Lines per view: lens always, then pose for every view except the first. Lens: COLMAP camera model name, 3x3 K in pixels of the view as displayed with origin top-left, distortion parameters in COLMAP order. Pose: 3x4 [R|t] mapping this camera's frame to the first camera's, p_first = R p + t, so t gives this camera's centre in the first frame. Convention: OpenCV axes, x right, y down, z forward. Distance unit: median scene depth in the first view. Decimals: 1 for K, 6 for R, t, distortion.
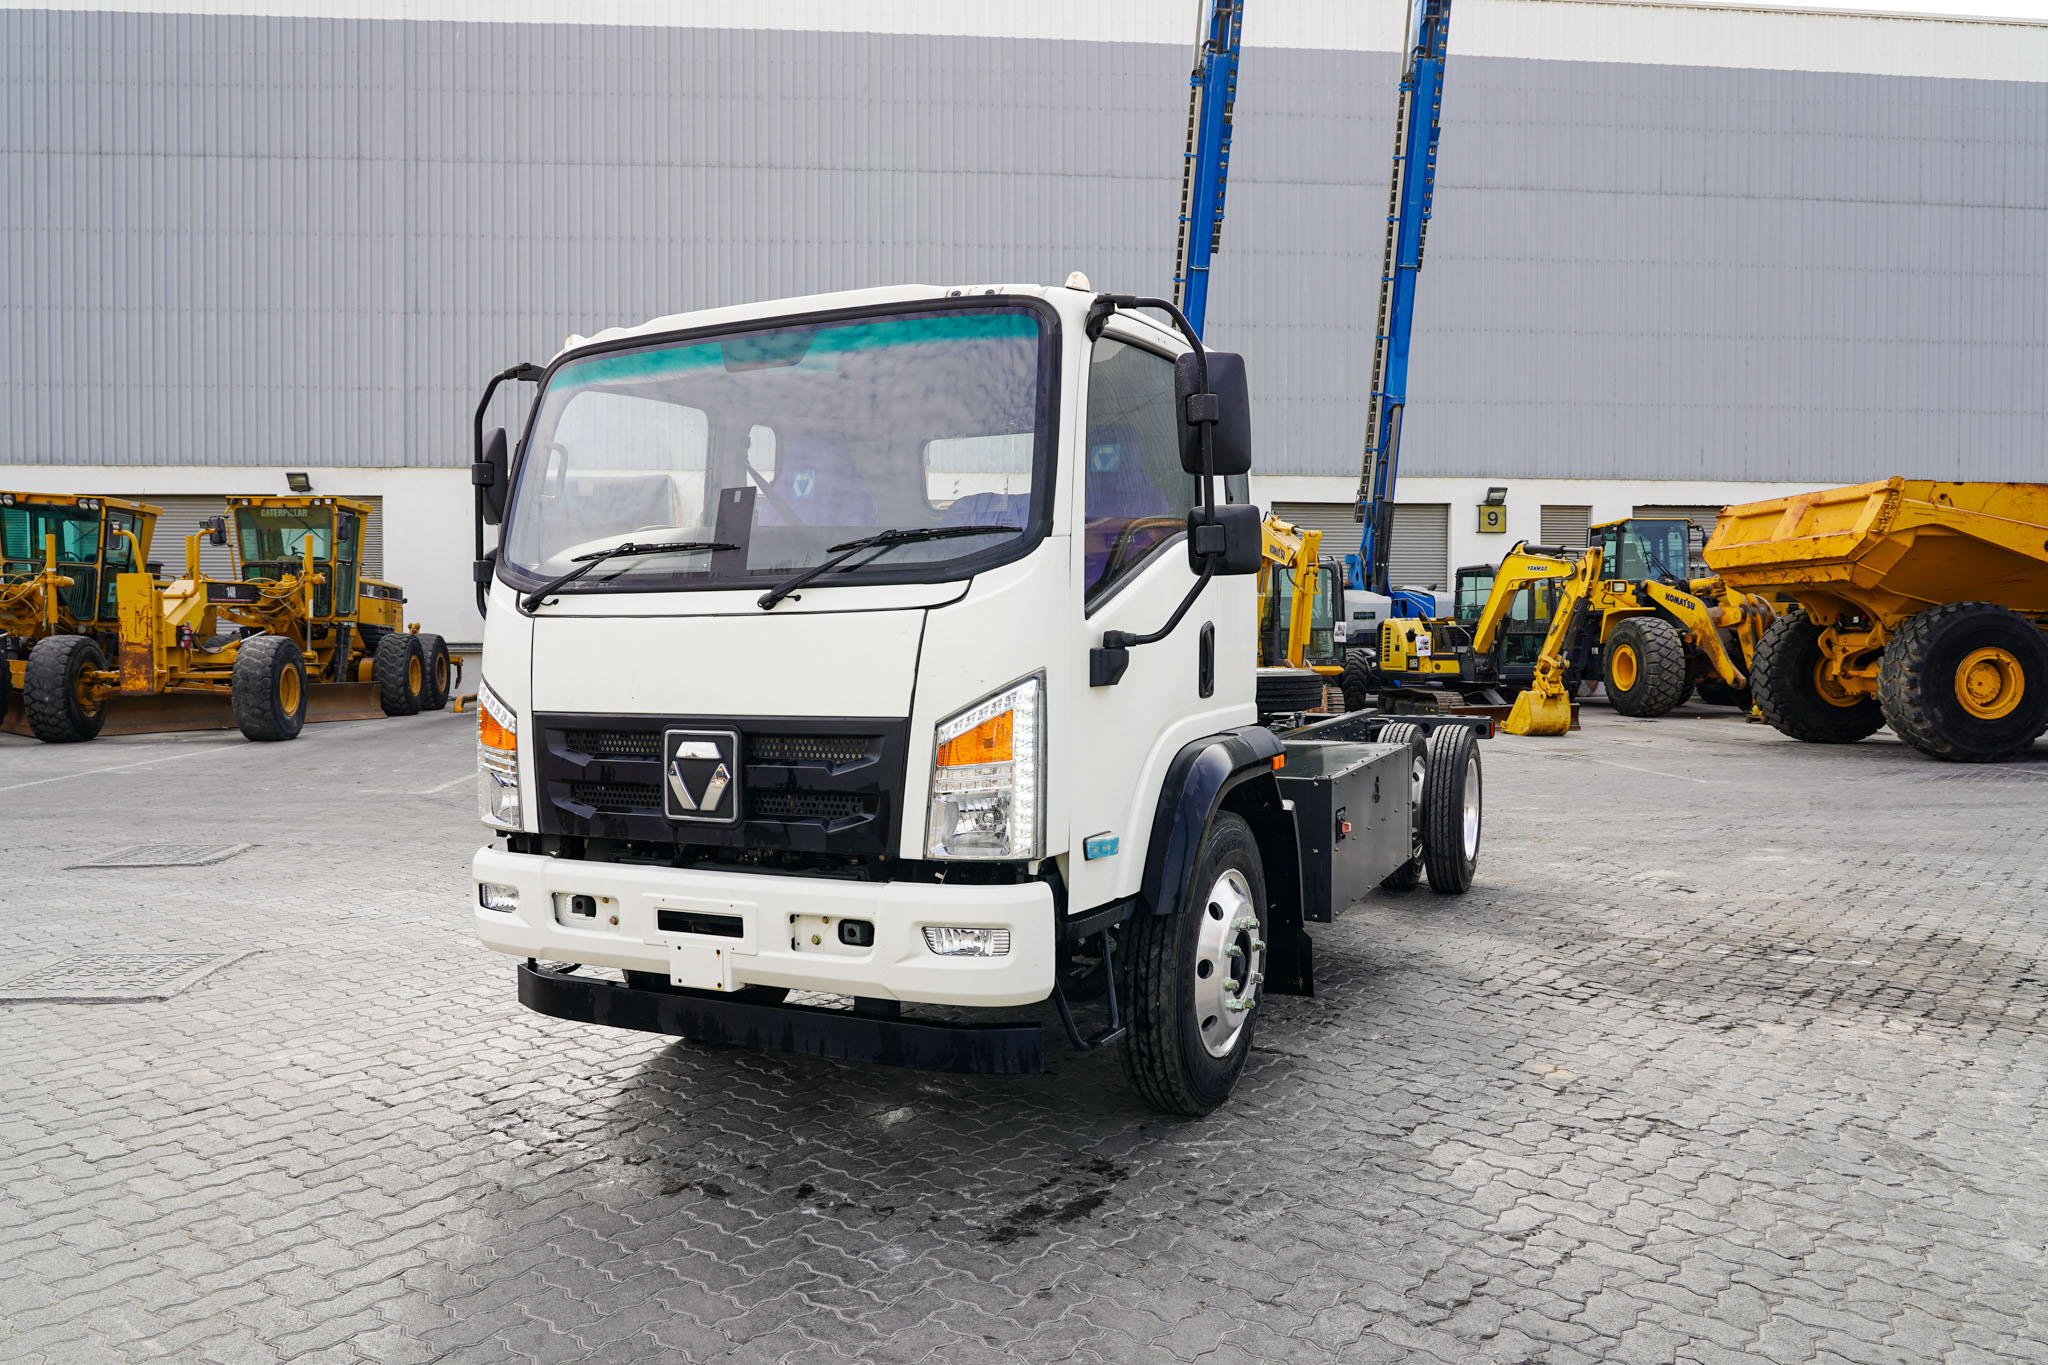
lens RADIAL K [[1452.4, 0, 1024.0], [0, 1452.4, 682.5], [0, 0, 1]] dist [-0.029177, 0.000204]
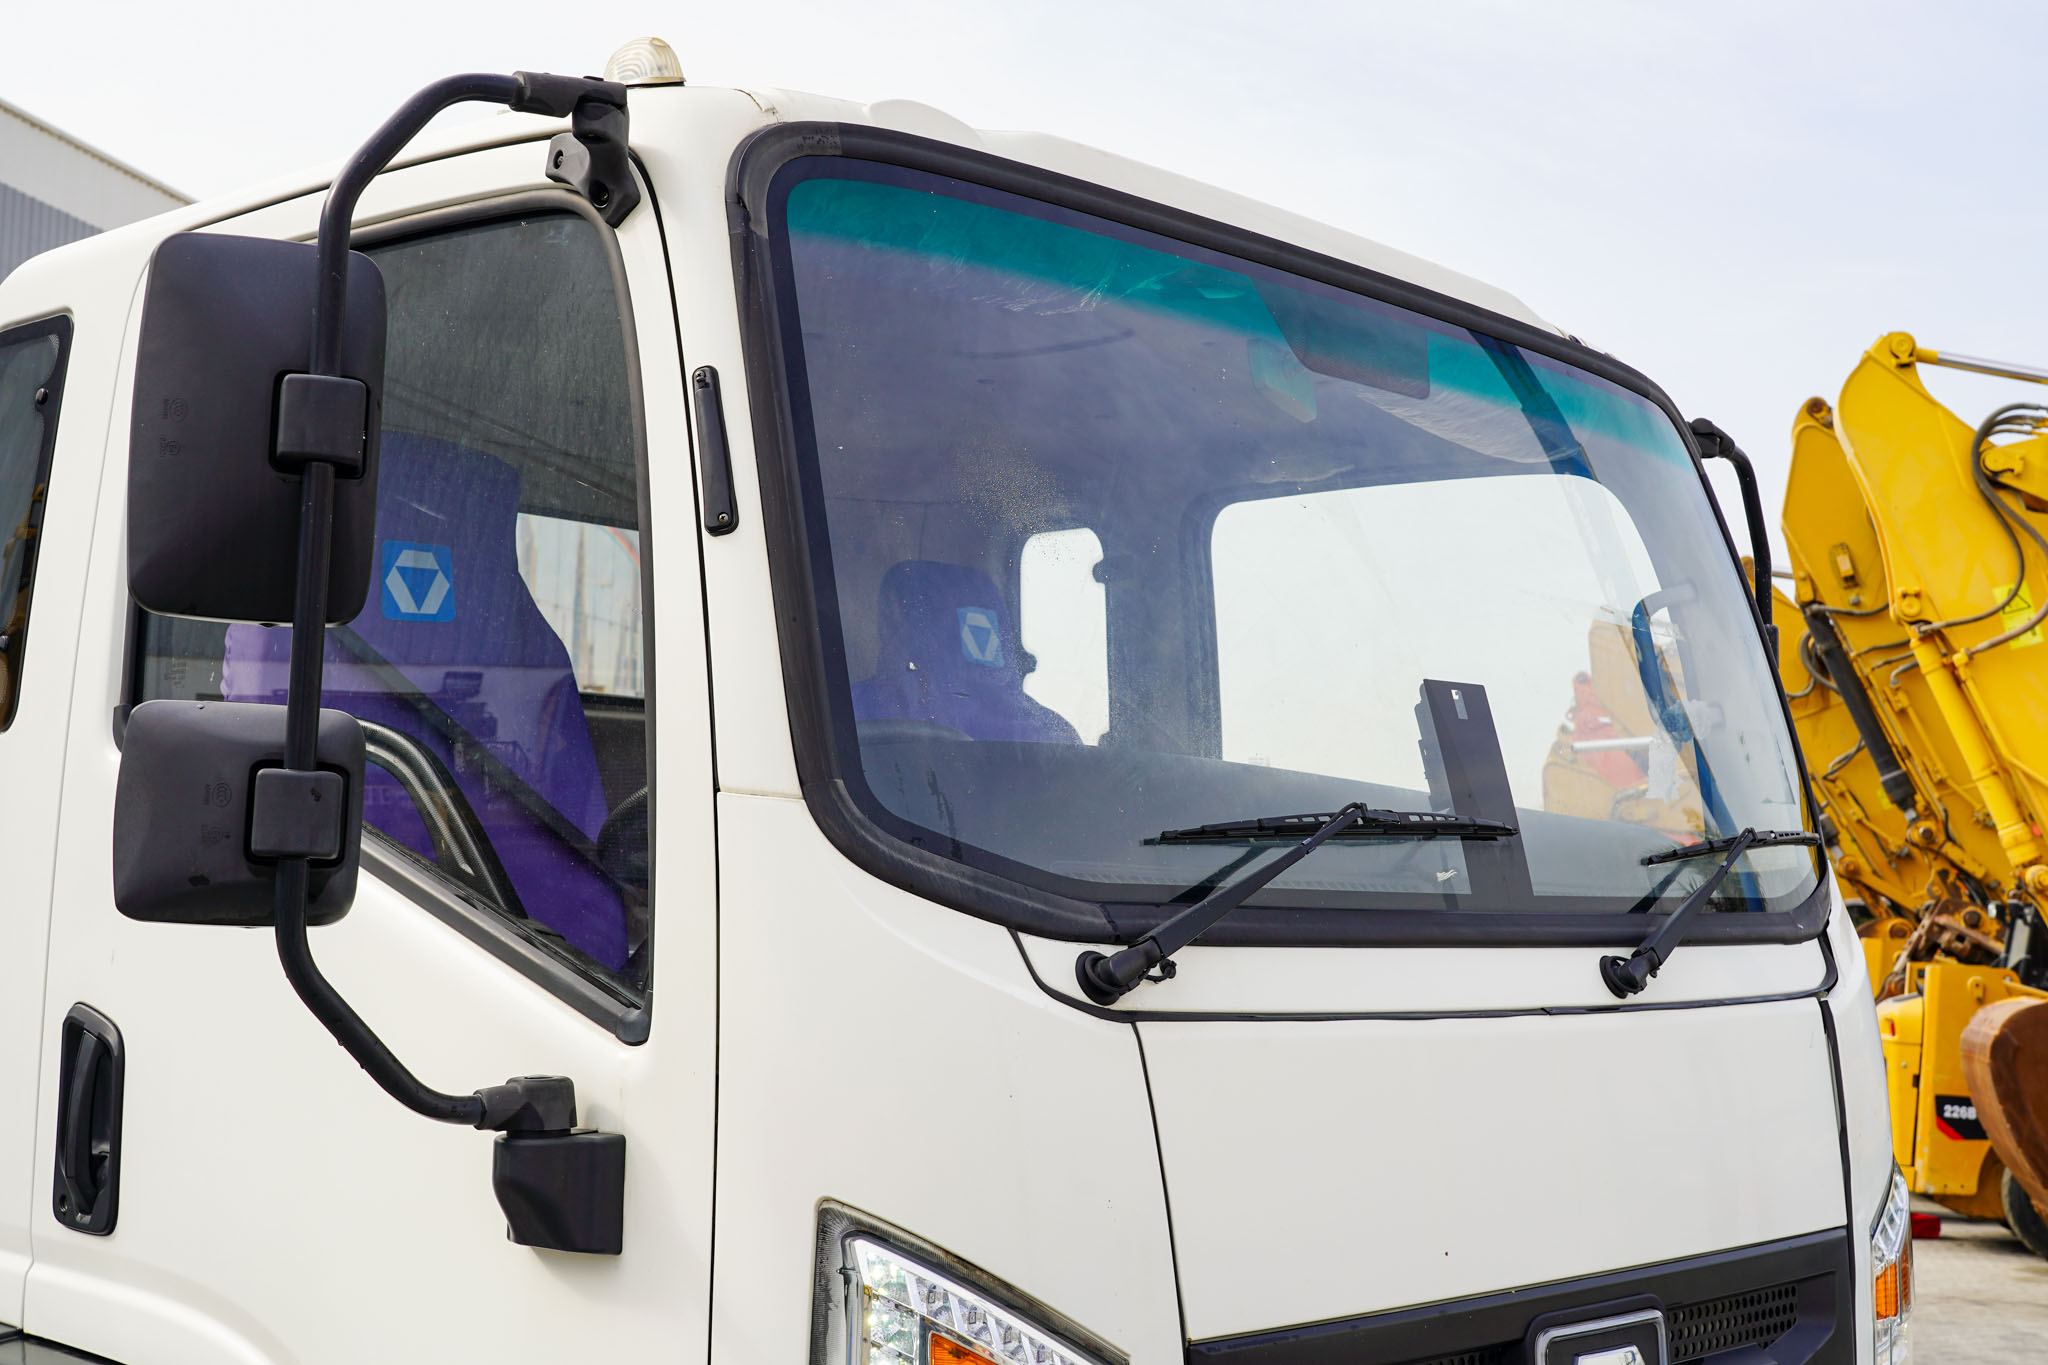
lens RADIAL K [[2569.9, 0, 1024.0], [0, 2569.9, 682.5], [0, 0, 1]] dist [0.039525, 0.033350]
pose [[0.309543, 0.097855, 0.945837, -0.222460], [0.013366, 0.994145, -0.107227, -0.014950], [-0.950791, 0.045834, 0.306423, 0.221886]]
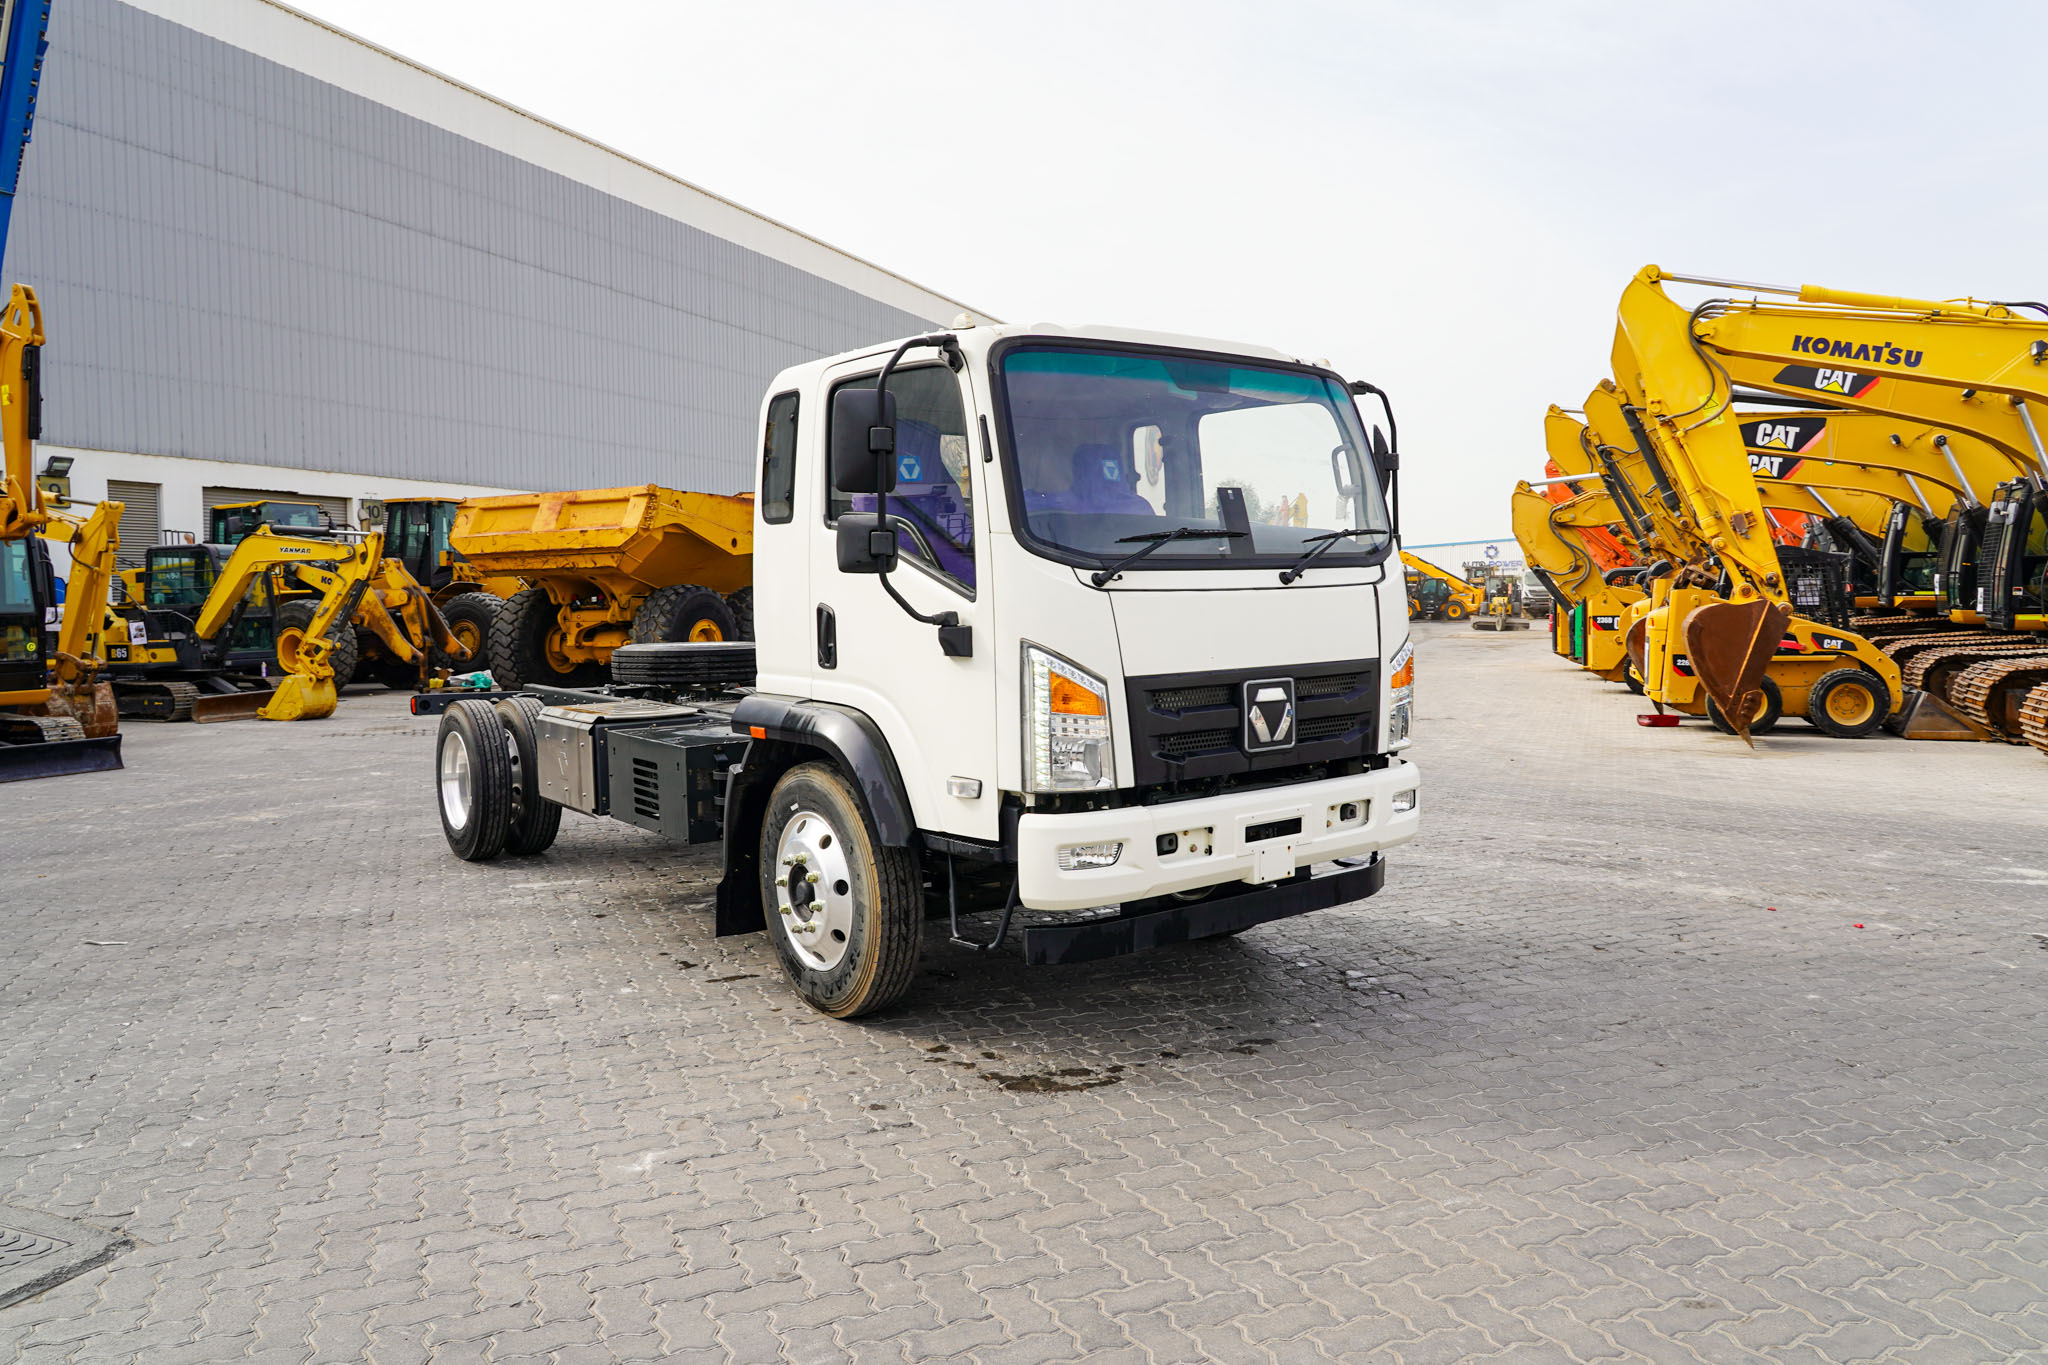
lens RADIAL K [[1419.0, 0, 1024.0], [0, 1419.0, 682.5], [0, 0, 1]] dist [-0.023089, 0.003613]
pose [[0.458741, -0.057792, 0.886688, -0.341250], [0.047051, 0.998063, 0.040709, -0.005946], [-0.887323, 0.023045, 0.460572, 0.147455]]
